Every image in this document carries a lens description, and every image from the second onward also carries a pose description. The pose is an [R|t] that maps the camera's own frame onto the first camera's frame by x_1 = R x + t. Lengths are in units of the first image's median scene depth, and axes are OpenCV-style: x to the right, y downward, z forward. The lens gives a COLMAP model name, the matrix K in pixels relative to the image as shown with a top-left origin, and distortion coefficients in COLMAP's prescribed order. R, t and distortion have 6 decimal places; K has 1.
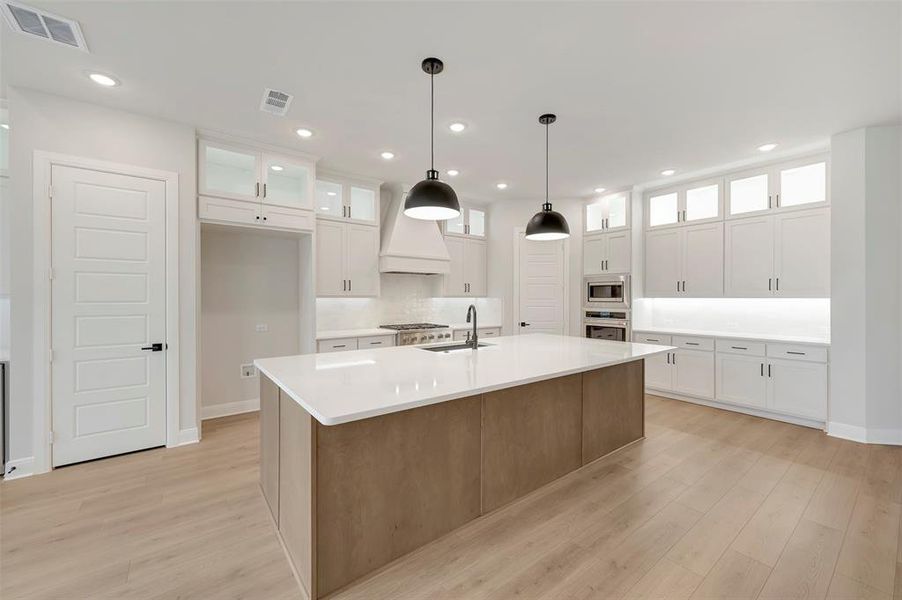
lens RADIAL K [[356.5, 0, 457.1], [0, 356.5, 298.1], [0, 0, 1]] dist [0.001187, -0.000315]
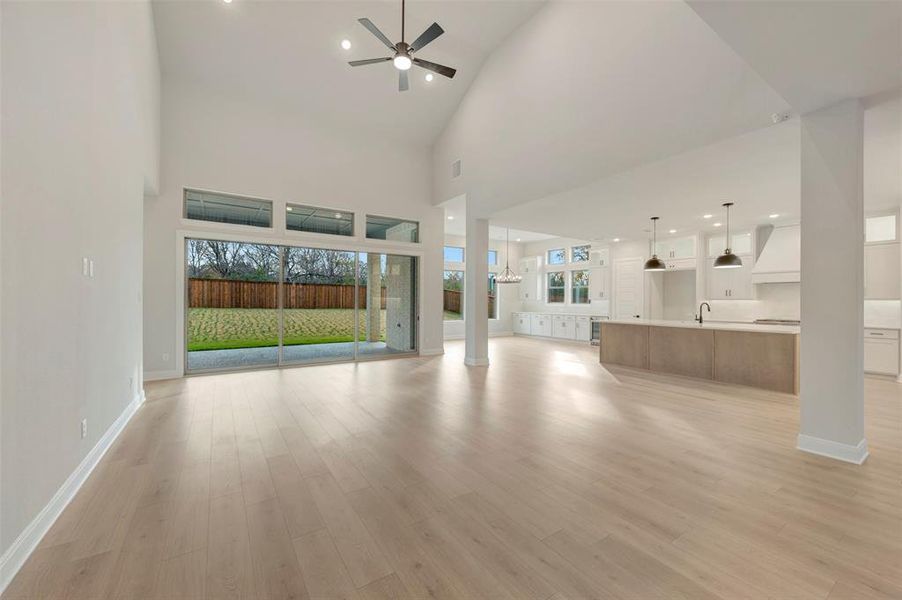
lens RADIAL K [[356.5, 0, 454.8], [0, 356.5, 301.2], [0, 0, 1]] dist [0.001187, -0.000315]
pose [[-0.071435, -0.000275, -0.997445, 1.447725], [-0.008085, 0.999967, 0.000303, 0.013924], [0.997413, 0.008086, -0.071435, -0.201018]]
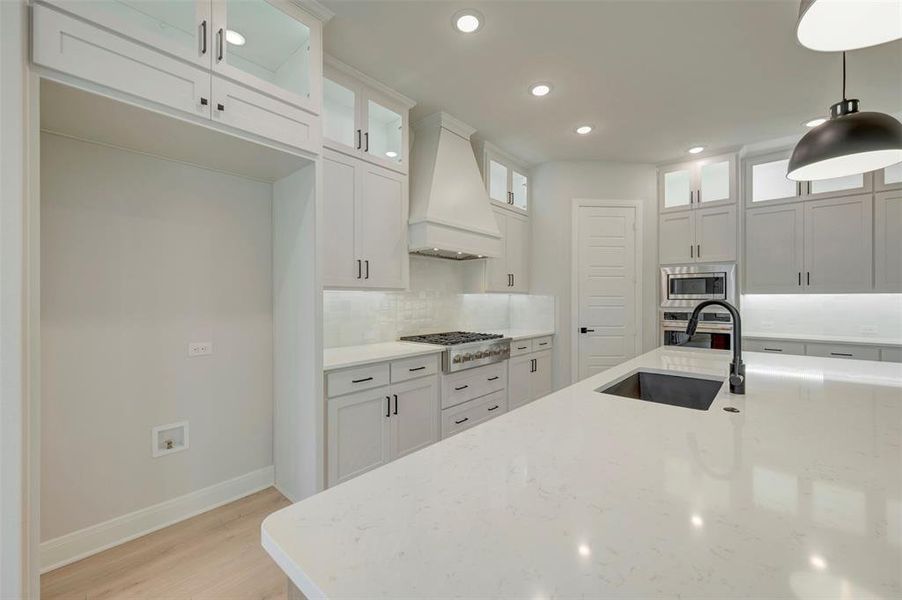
lens RADIAL K [[356.5, 0, 456.2], [0, 356.5, 298.8], [0, 0, 1]] dist [0.001187, -0.000315]
pose [[0.981222, 0.000414, 0.192883, -0.256567], [0.000235, 0.999994, -0.003342, 0.012972], [-0.192883, 0.003325, 0.981216, 0.387660]]
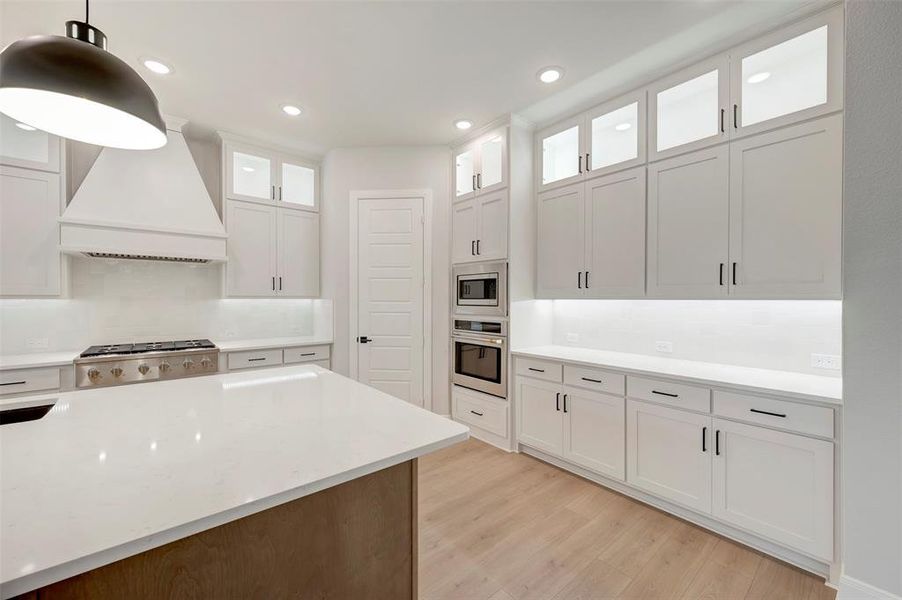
lens RADIAL K [[356.5, 0, 454.2], [0, 356.5, 300.3], [0, 0, 1]] dist [0.001187, -0.000315]
pose [[0.999129, 0.000100, 0.041734, 0.383970], [-0.000220, 0.999996, 0.002870, -0.000688], [-0.041733, -0.002877, 0.999125, 0.407761]]
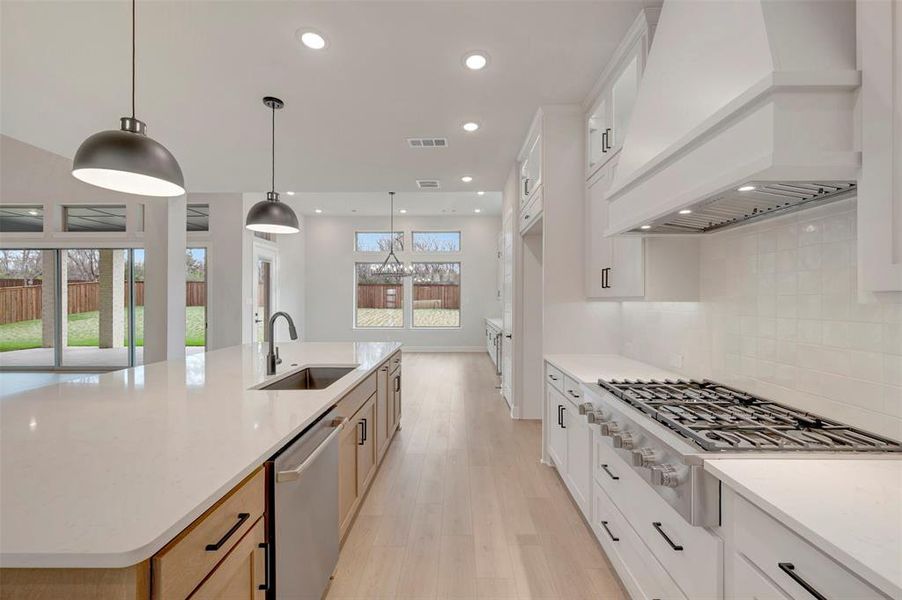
lens RADIAL K [[356.5, 0, 451.8], [0, 356.5, 300.3], [0, 0, 1]] dist [0.001187, -0.000315]
pose [[-0.623885, 0.001847, -0.781514, 0.238956], [-0.001539, 0.999992, 0.003591, -0.003775], [0.781515, 0.003443, -0.623877, 1.087363]]
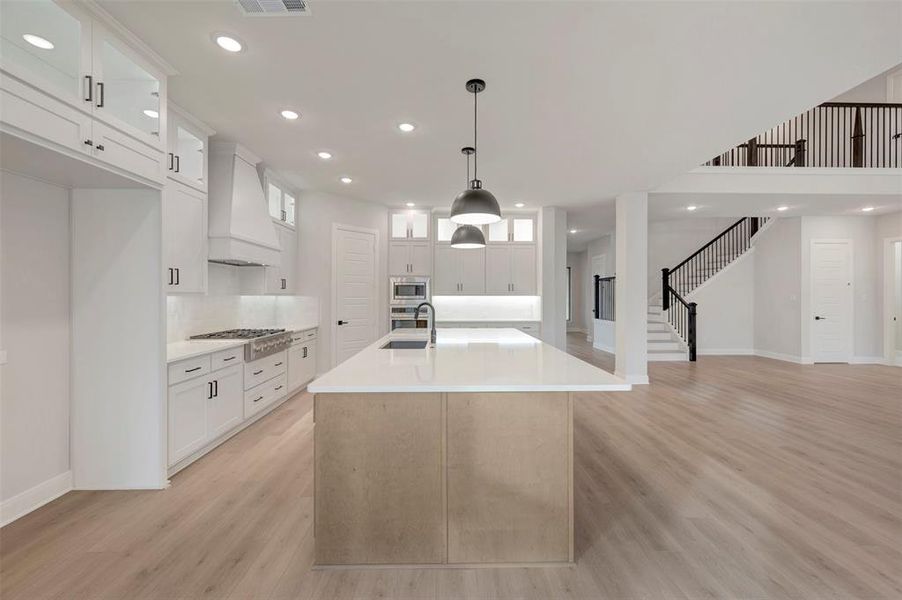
lens RADIAL K [[356.5, 0, 452.1], [0, 356.5, 294.6], [0, 0, 1]] dist [0.001187, -0.000315]
pose [[0.597581, 0.002244, 0.801805, -0.495536], [0.000756, 0.999994, -0.003362, 0.000097], [-0.801808, 0.002615, 0.597576, 0.197970]]
